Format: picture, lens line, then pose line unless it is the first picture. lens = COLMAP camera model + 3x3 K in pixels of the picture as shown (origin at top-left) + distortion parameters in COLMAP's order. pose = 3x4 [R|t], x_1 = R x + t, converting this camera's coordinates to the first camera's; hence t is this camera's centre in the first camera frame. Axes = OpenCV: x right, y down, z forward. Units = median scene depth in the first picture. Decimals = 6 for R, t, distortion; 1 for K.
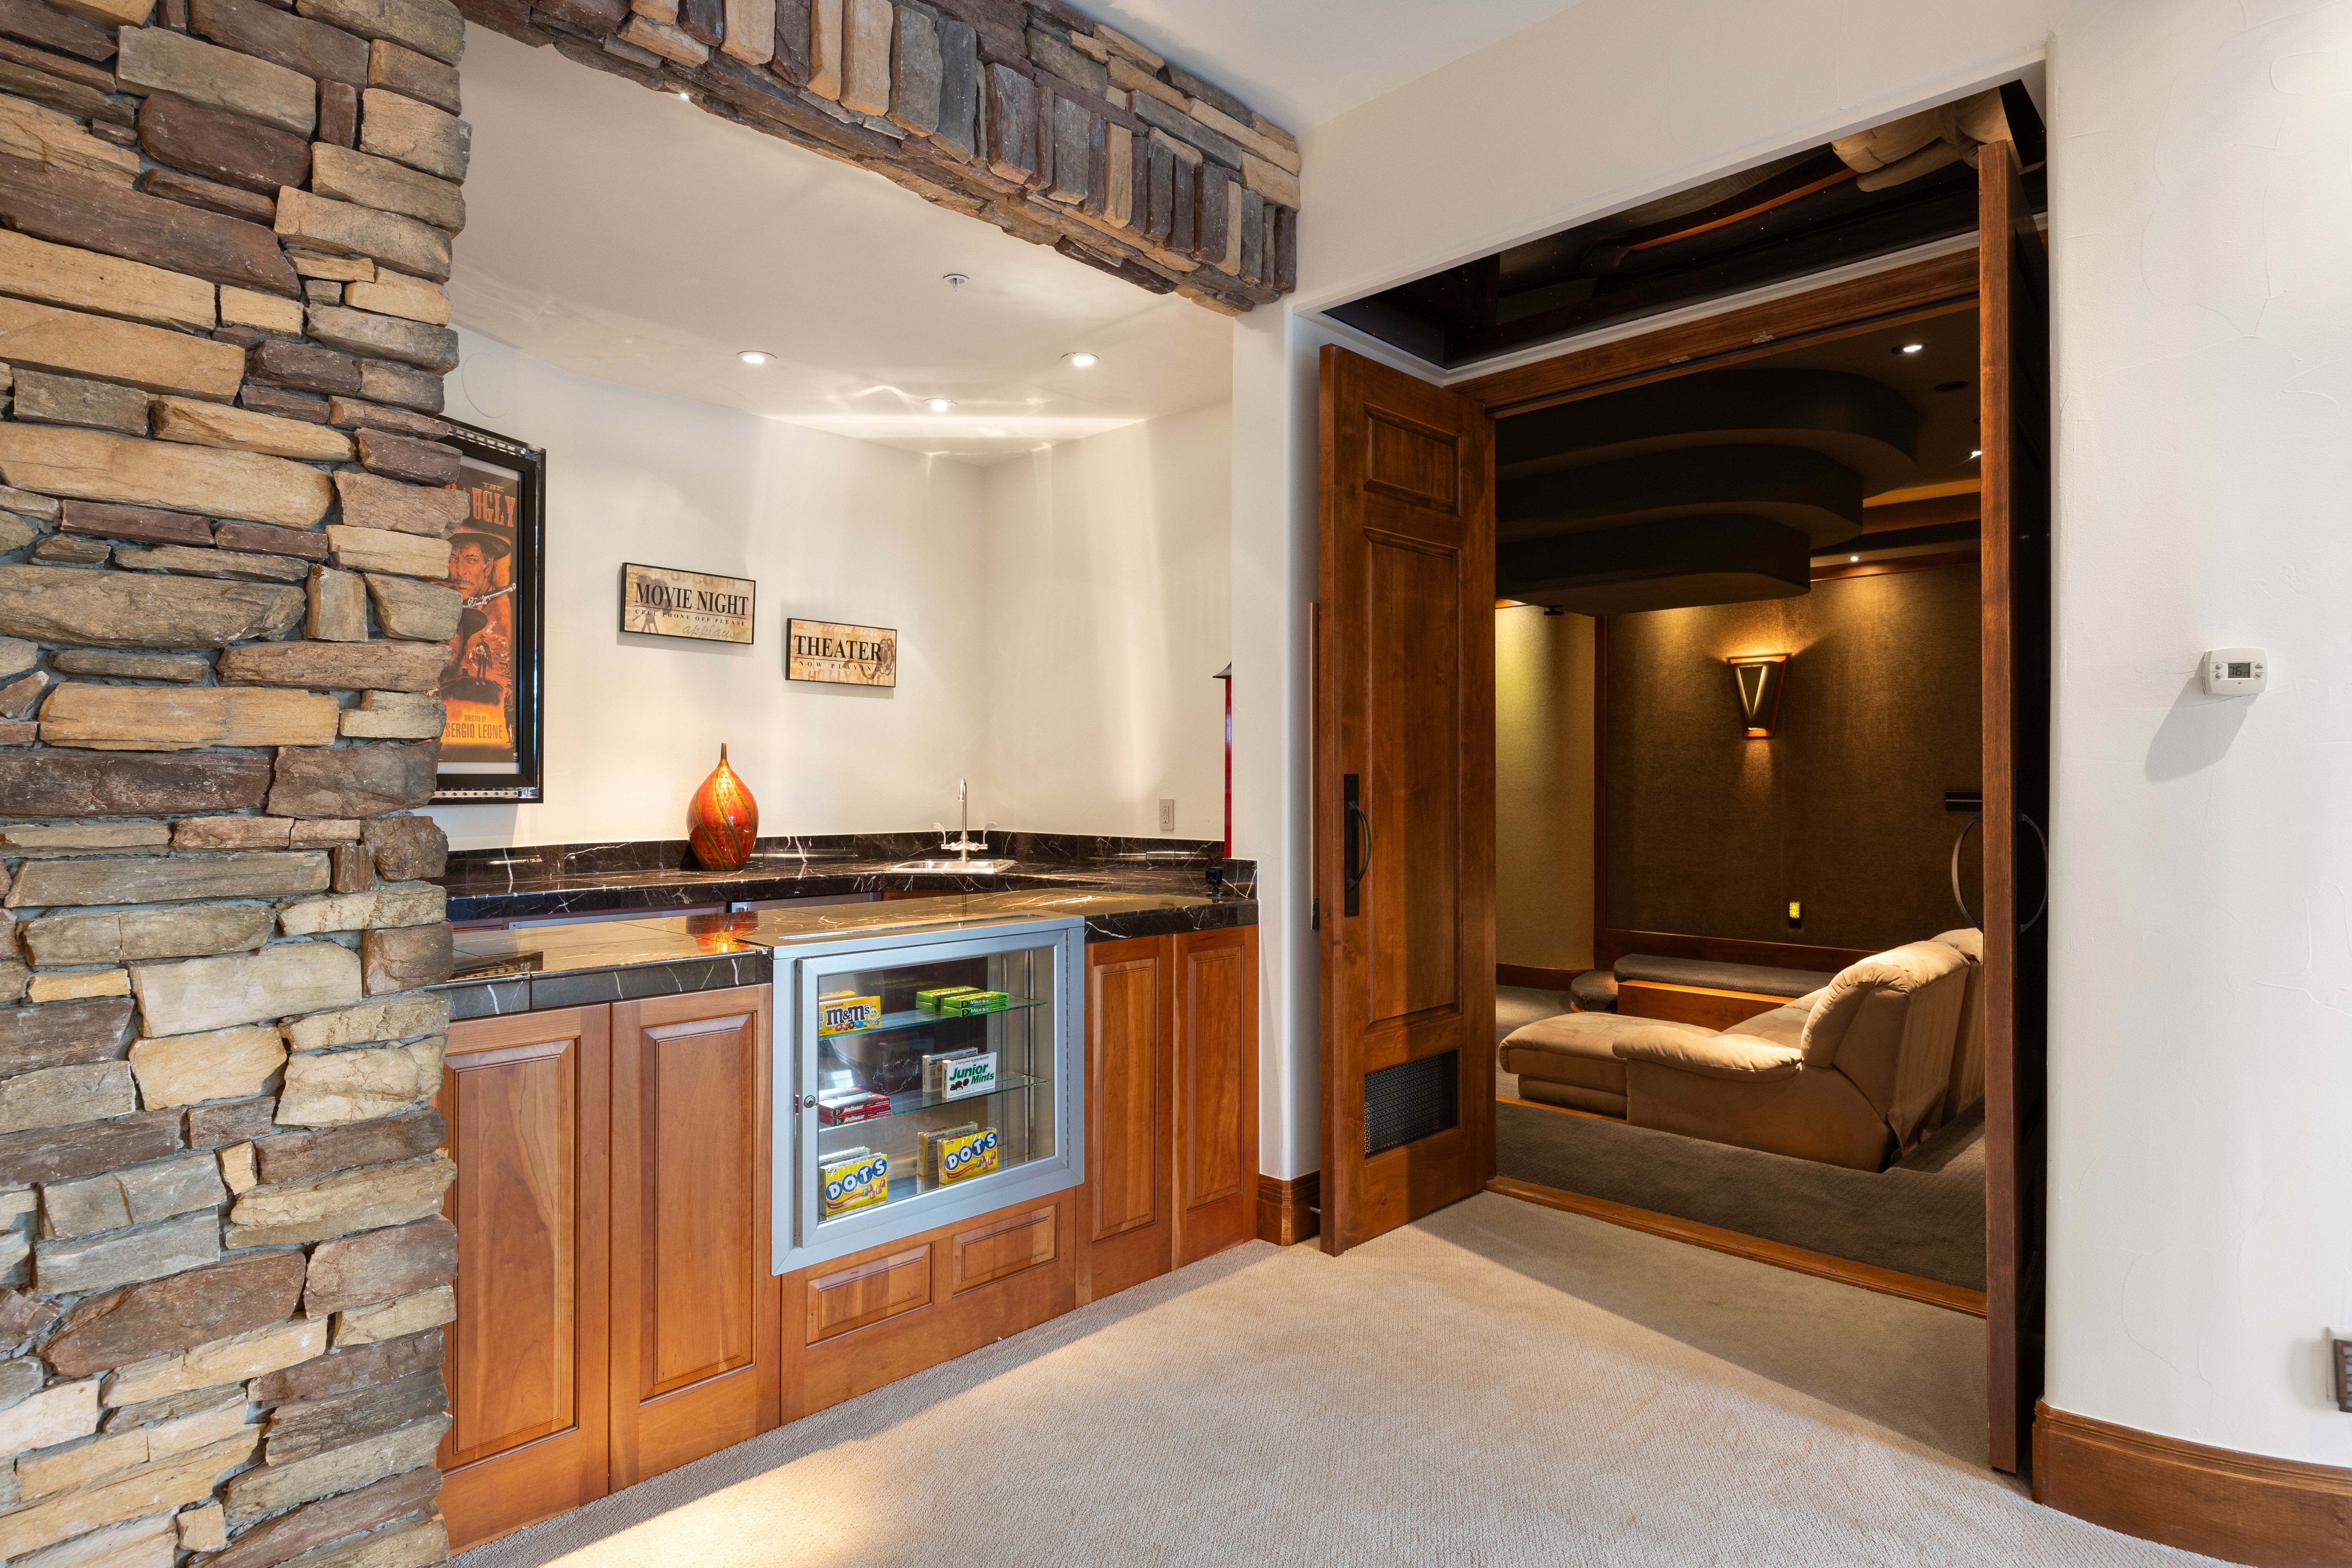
lens RADIAL K [[1254.7, 0, 1175.9], [0, 1254.7, 781.4], [0, 0, 1]] dist [-0.006911, -0.000168]
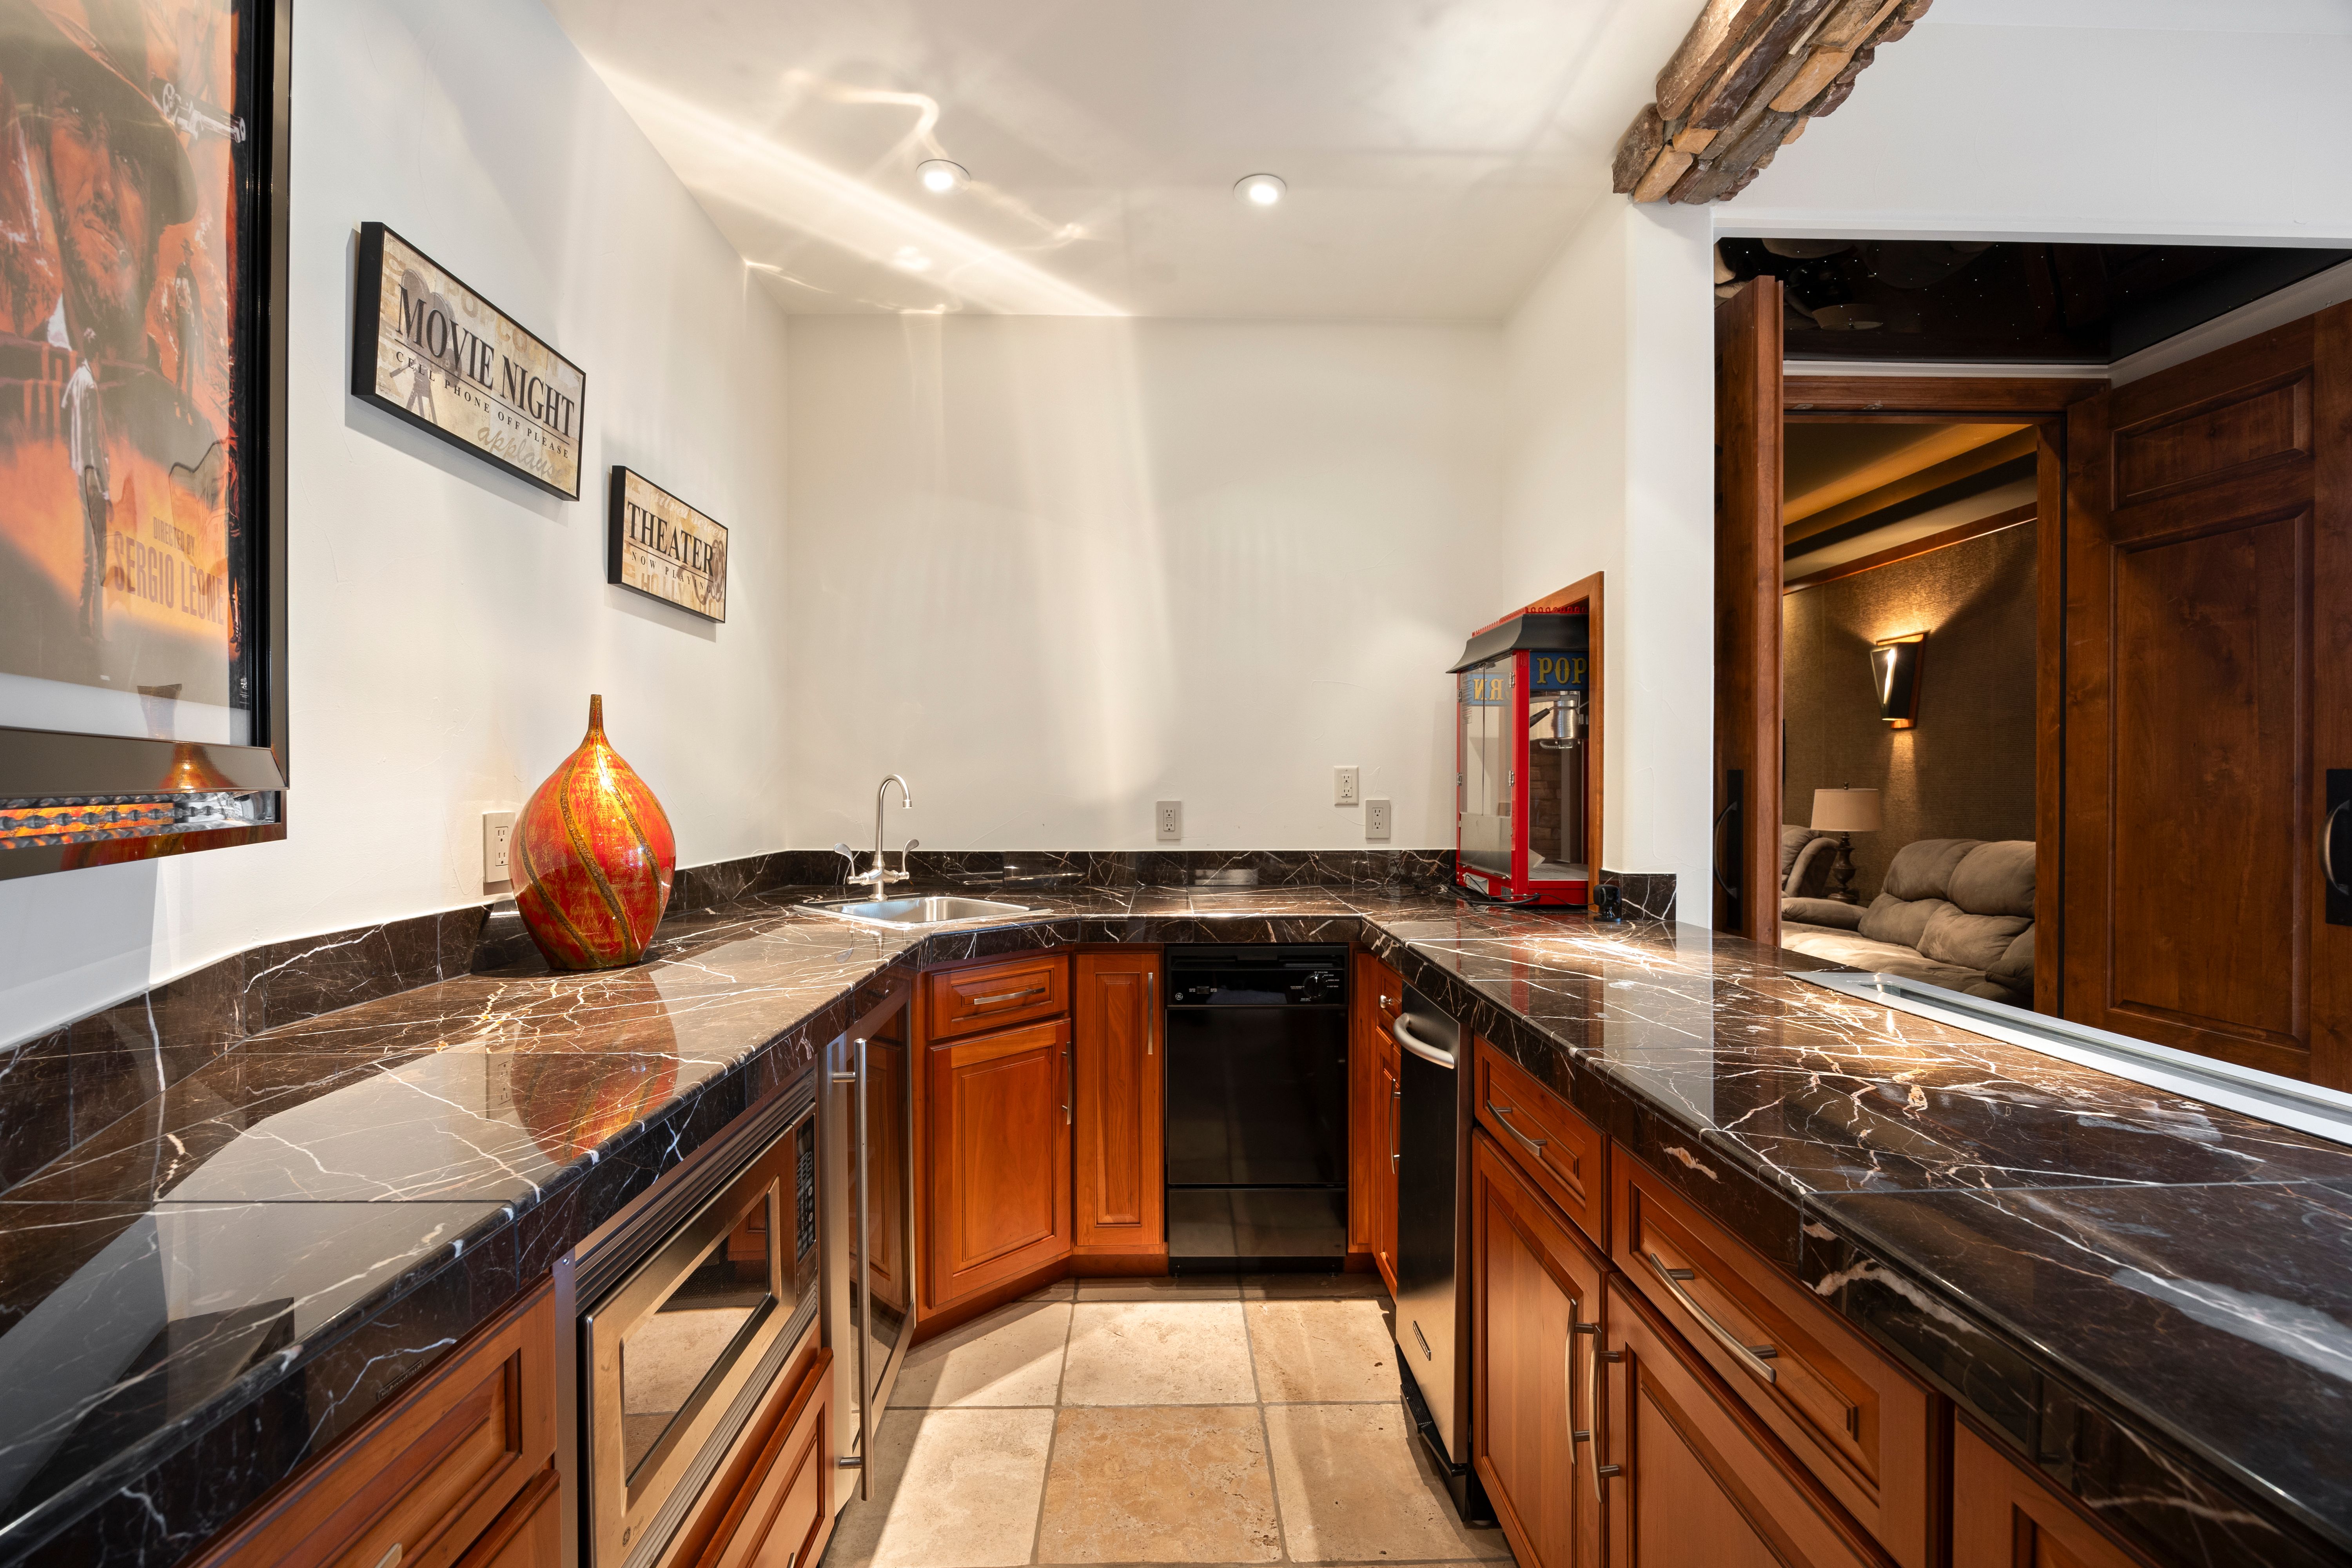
lens RADIAL K [[986.2, 0, 1176.7], [0, 986.2, 784.7], [0, 0, 1]] dist [-0.002764, -0.000157]
pose [[0.705947, -0.001694, 0.708263, -0.470079], [-0.001446, 0.999992, 0.003833, 0.001695], [-0.708263, -0.003730, 0.705939, 0.585006]]
